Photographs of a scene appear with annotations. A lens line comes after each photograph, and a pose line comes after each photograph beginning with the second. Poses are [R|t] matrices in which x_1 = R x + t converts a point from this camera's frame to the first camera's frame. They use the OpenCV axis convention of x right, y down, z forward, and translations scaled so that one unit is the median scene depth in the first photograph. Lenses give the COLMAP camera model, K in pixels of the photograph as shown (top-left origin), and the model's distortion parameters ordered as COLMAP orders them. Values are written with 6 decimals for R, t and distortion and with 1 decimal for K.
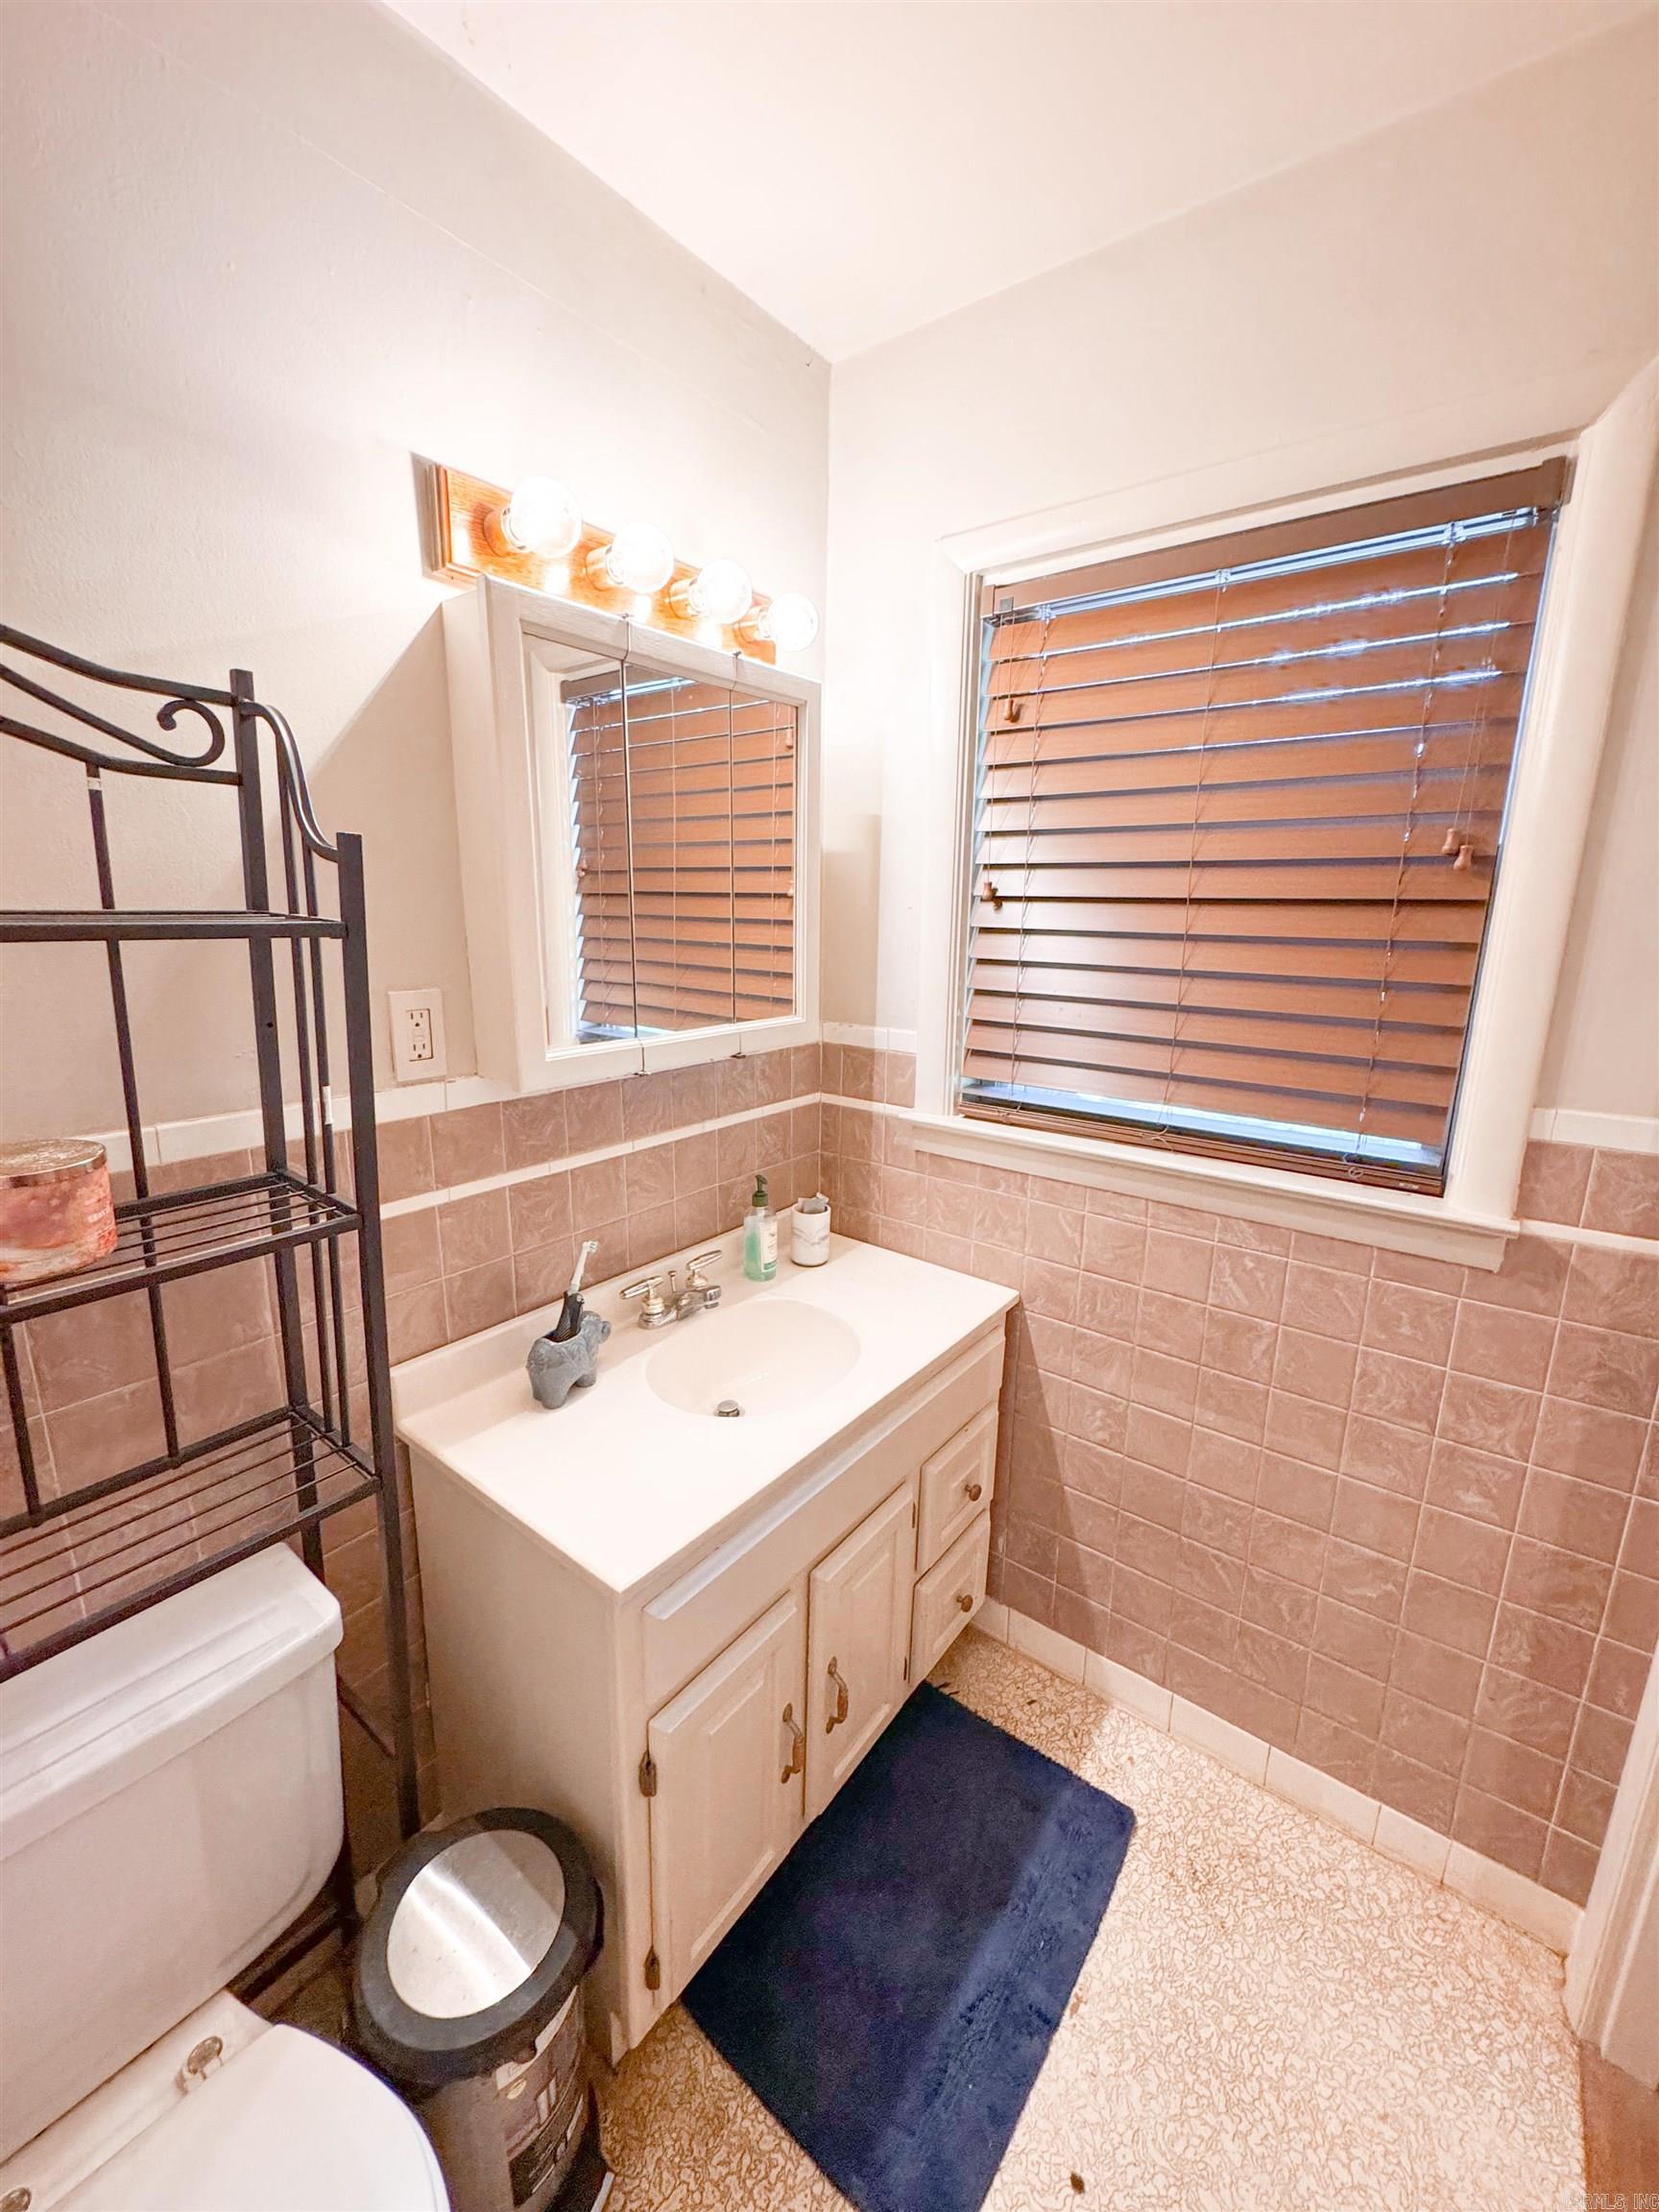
lens RADIAL K [[881.8, 0, 835.8], [0, 881.8, 1102.4], [0, 0, 1]] dist [-0.003128, 0.000407]
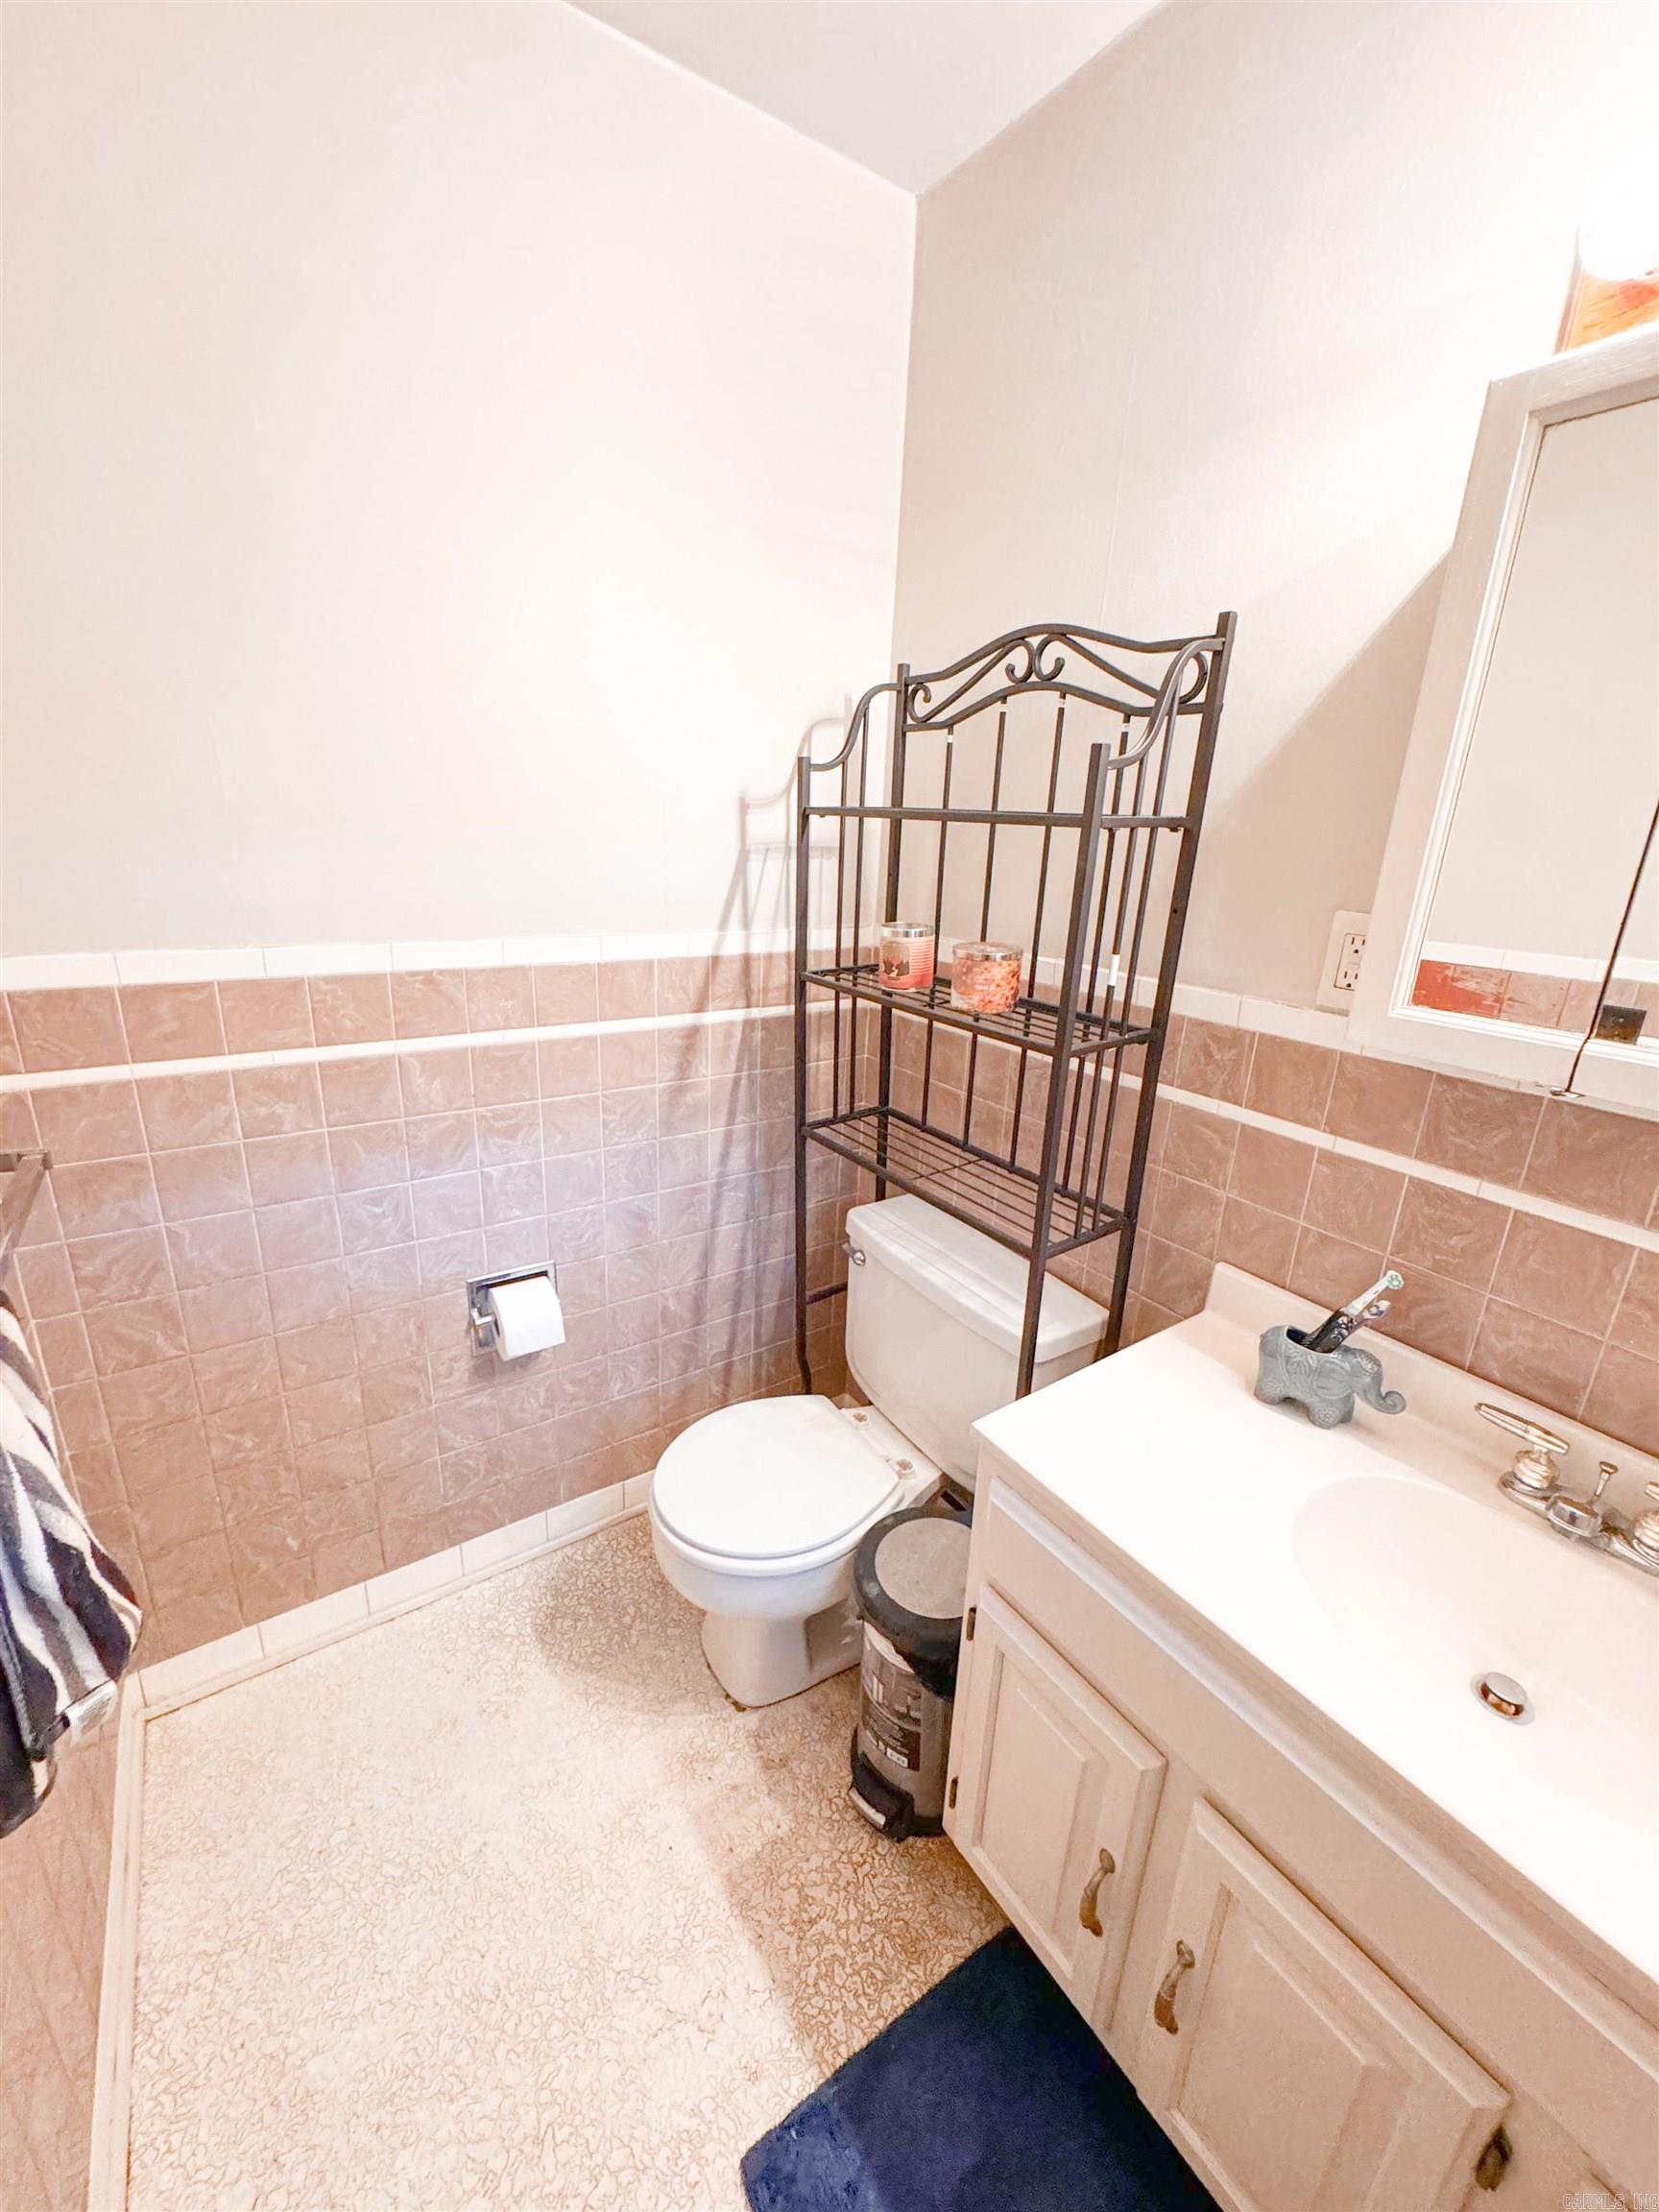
lens RADIAL K [[881.8, 0, 835.8], [0, 881.8, 1102.4], [0, 0, 1]] dist [-0.003128, 0.000407]
pose [[-0.306101, 0.262652, -0.915050, 0.606670], [-0.260147, 0.901526, 0.345794, -0.128303], [0.915765, 0.343895, -0.207630, 0.778494]]
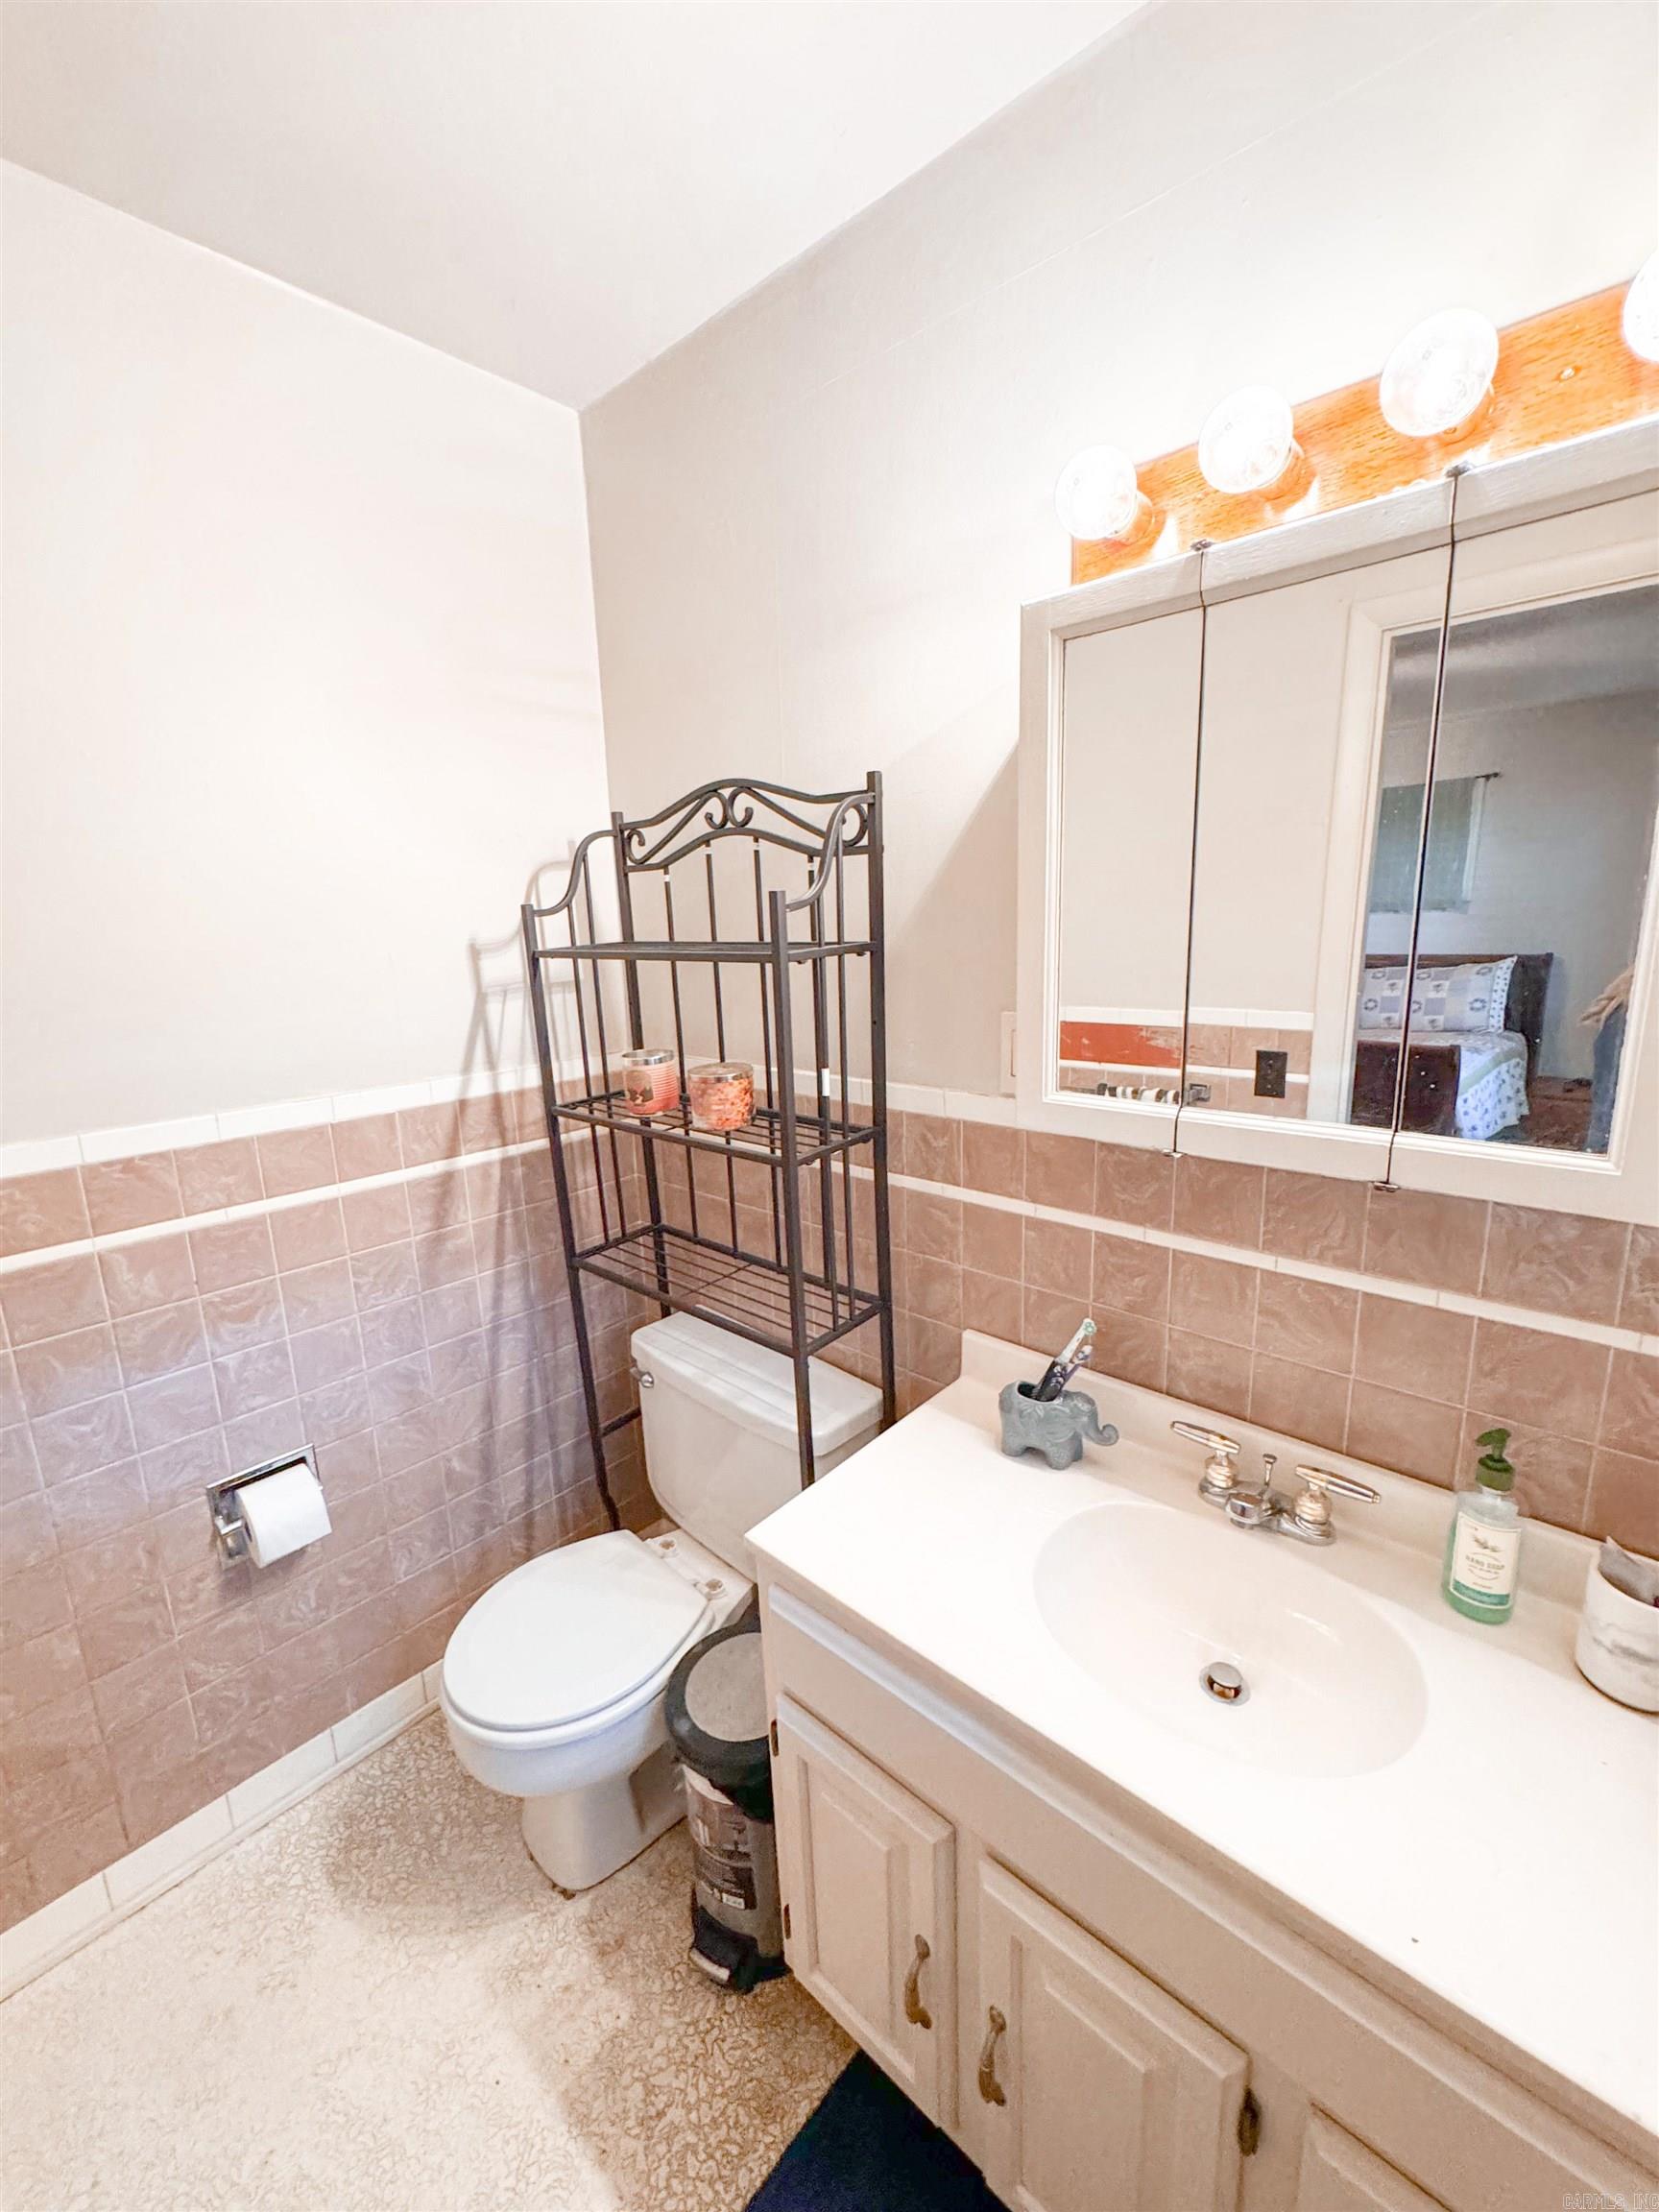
lens RADIAL K [[881.8, 0, 835.8], [0, 881.8, 1102.4], [0, 0, 1]] dist [-0.003128, 0.000407]
pose [[-0.082996, 0.194187, -0.977447, 0.637687], [-0.194880, 0.958731, 0.207016, -0.207829], [0.977309, 0.207667, -0.041728, 0.873512]]
